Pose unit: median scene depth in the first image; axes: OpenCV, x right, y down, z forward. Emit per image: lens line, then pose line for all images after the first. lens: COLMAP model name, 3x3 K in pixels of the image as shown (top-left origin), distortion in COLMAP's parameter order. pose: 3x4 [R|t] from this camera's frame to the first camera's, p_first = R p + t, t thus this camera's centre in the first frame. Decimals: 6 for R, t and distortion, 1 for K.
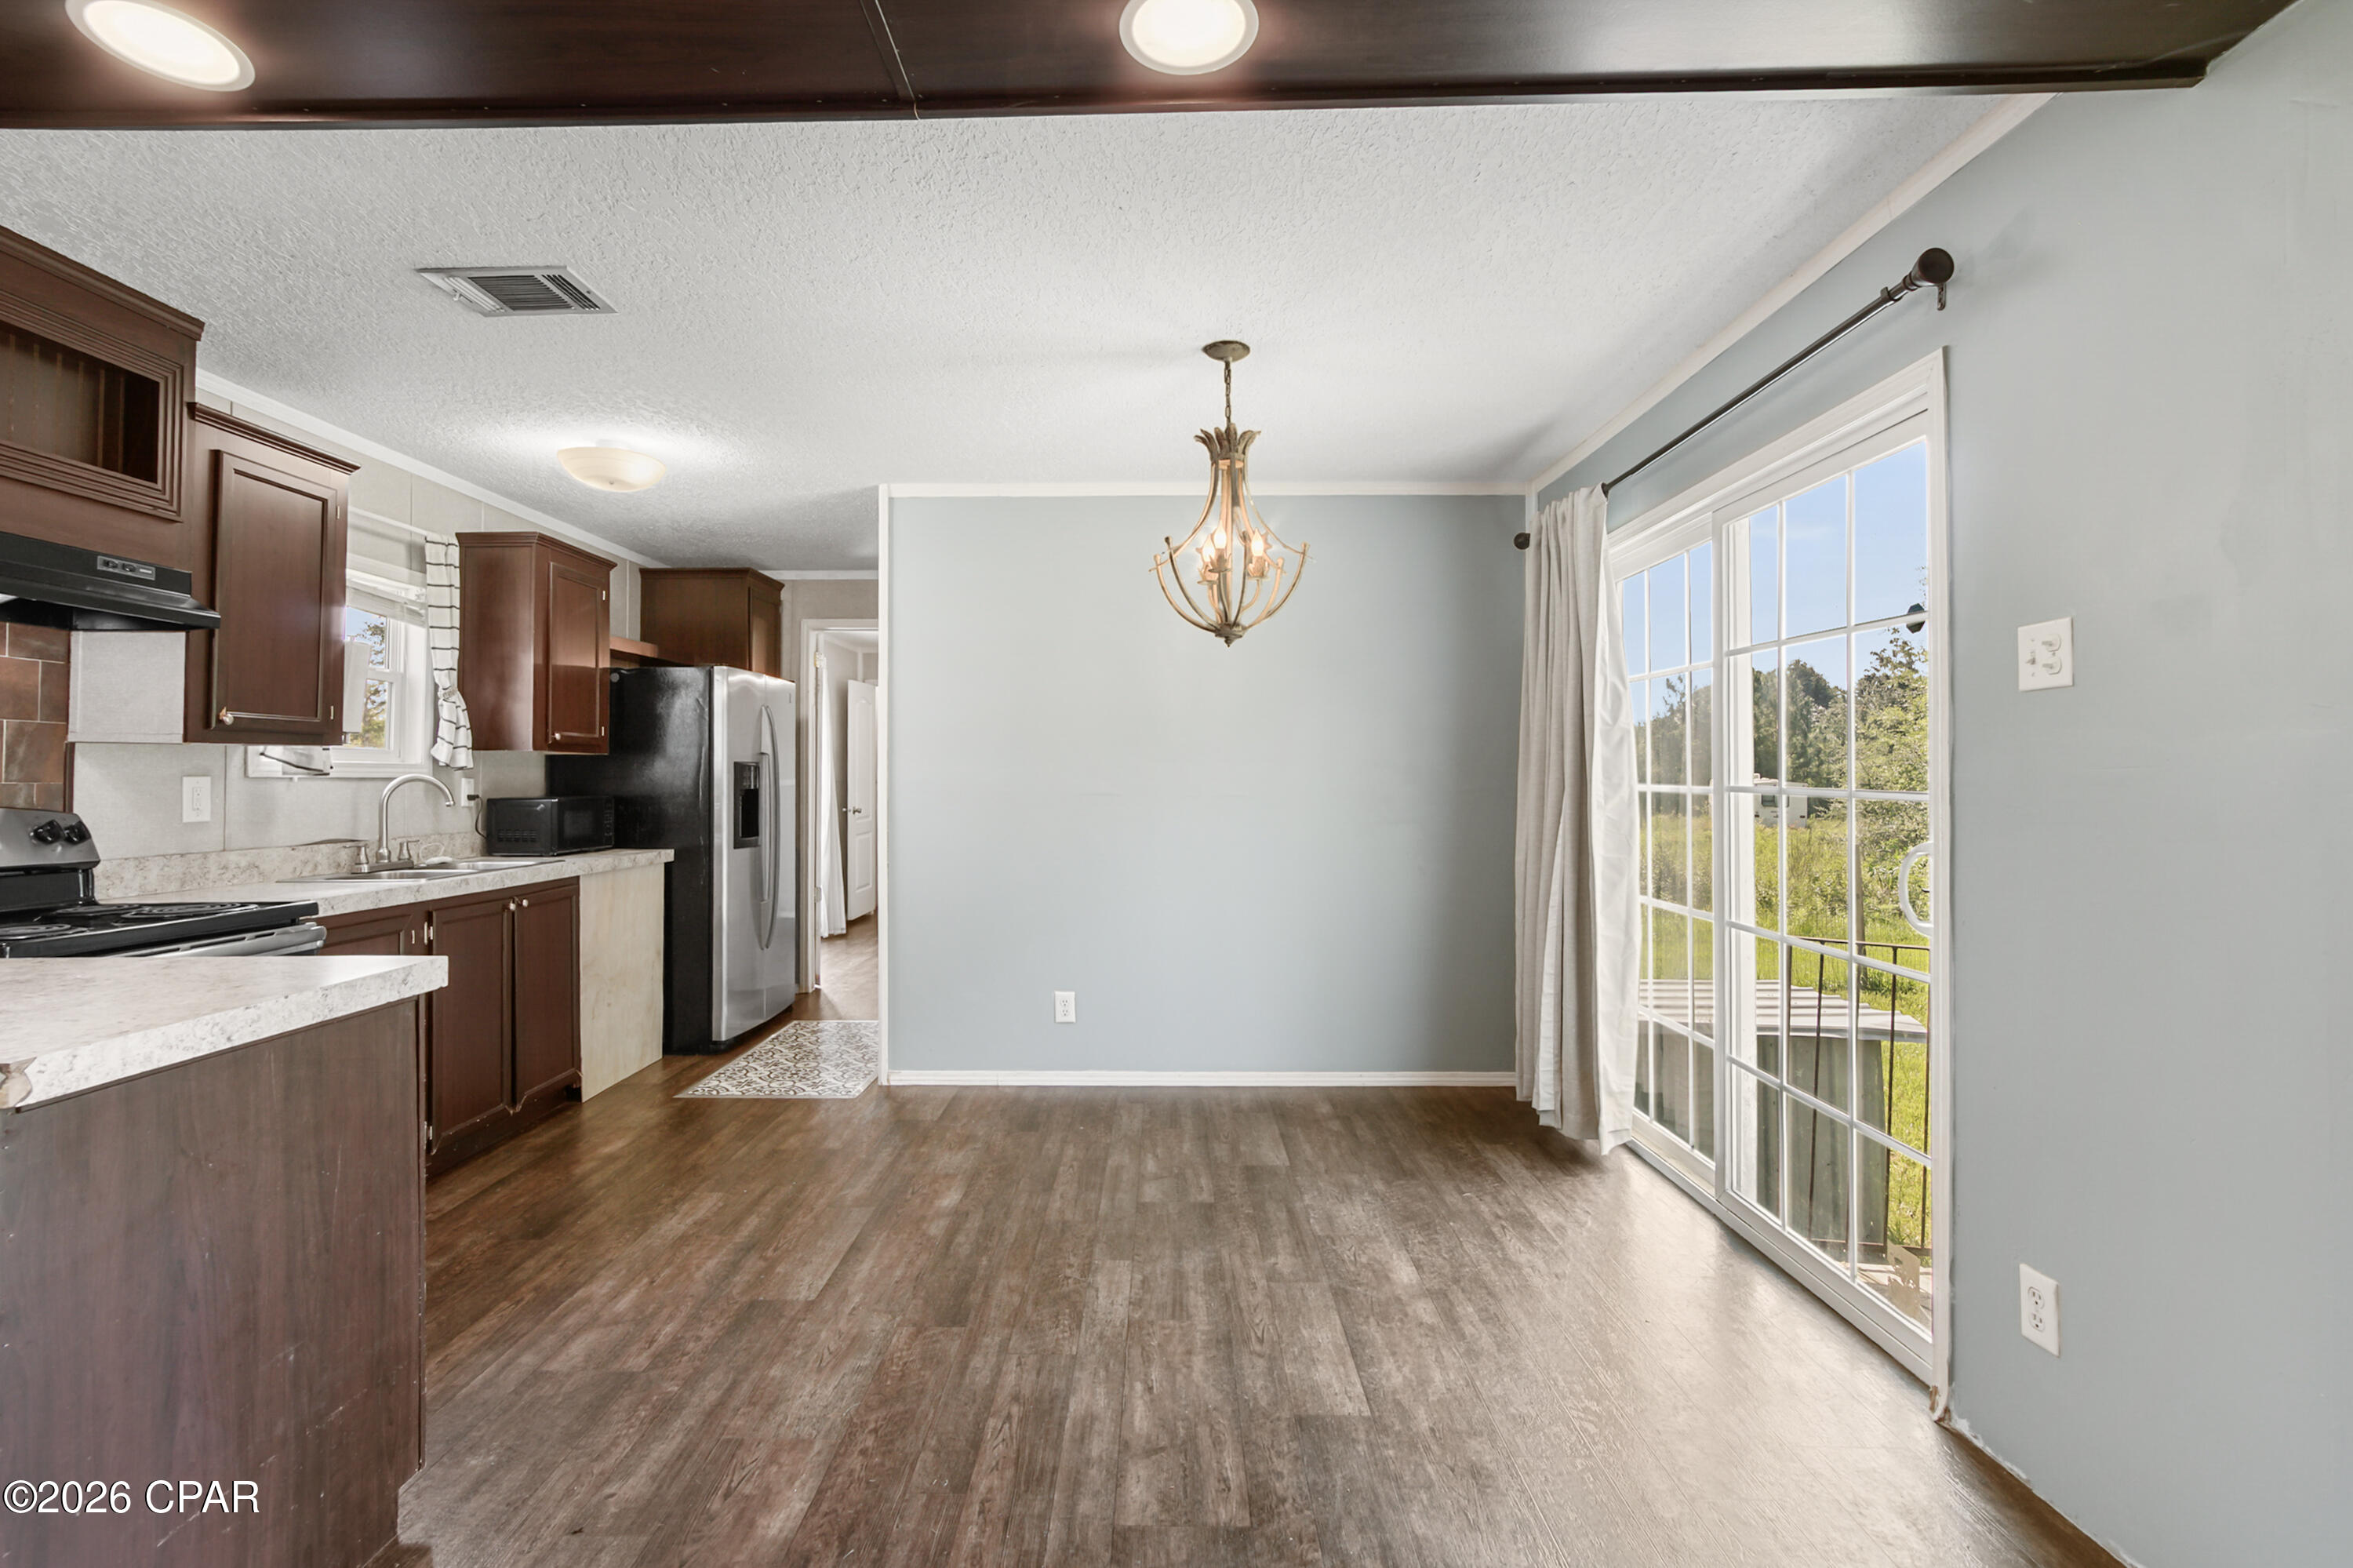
lens RADIAL K [[1062.6, 0, 1147.9], [0, 1062.6, 760.9], [0, 0, 1]] dist [-0.003591, -0.000127]
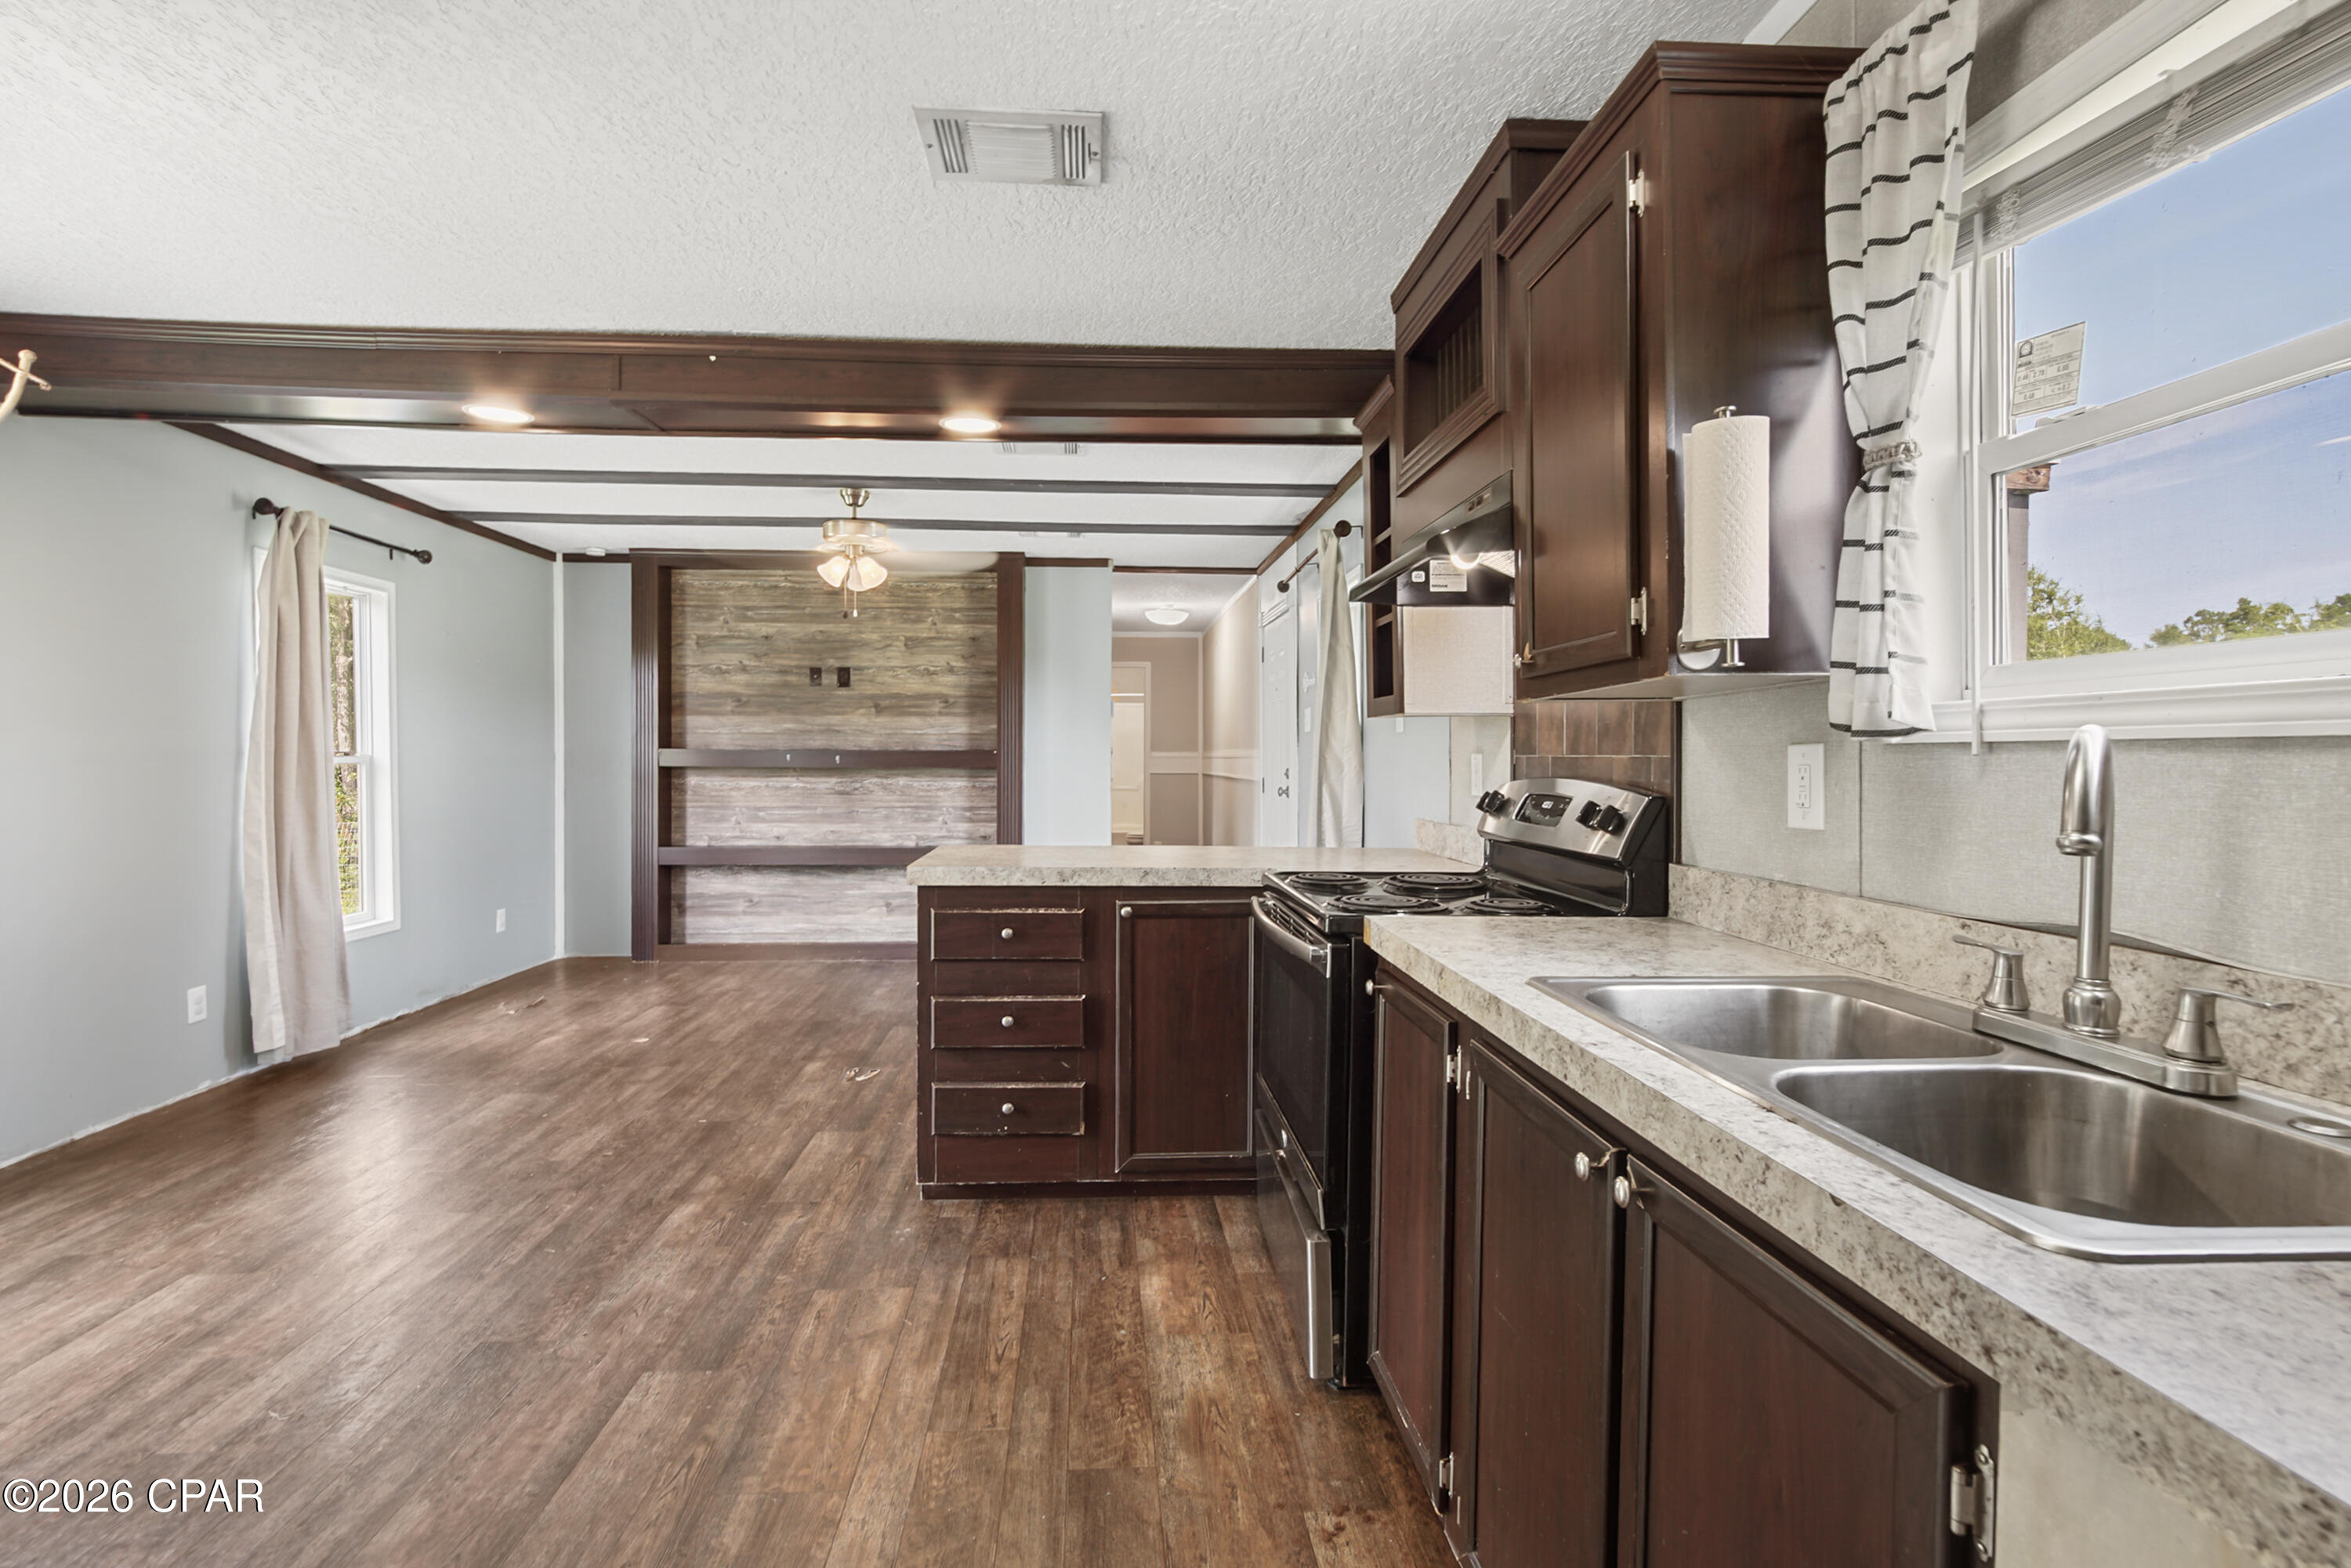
lens RADIAL K [[1117.4, 0, 1174.2], [0, 1117.4, 772.7], [0, 0, 1]] dist [-0.002599, 0.000833]
pose [[-0.997370, 0.000236, -0.072476, -0.636010], [0.000539, 0.999991, -0.004159, 0.036920], [0.072474, -0.004187, -0.997361, 1.817791]]
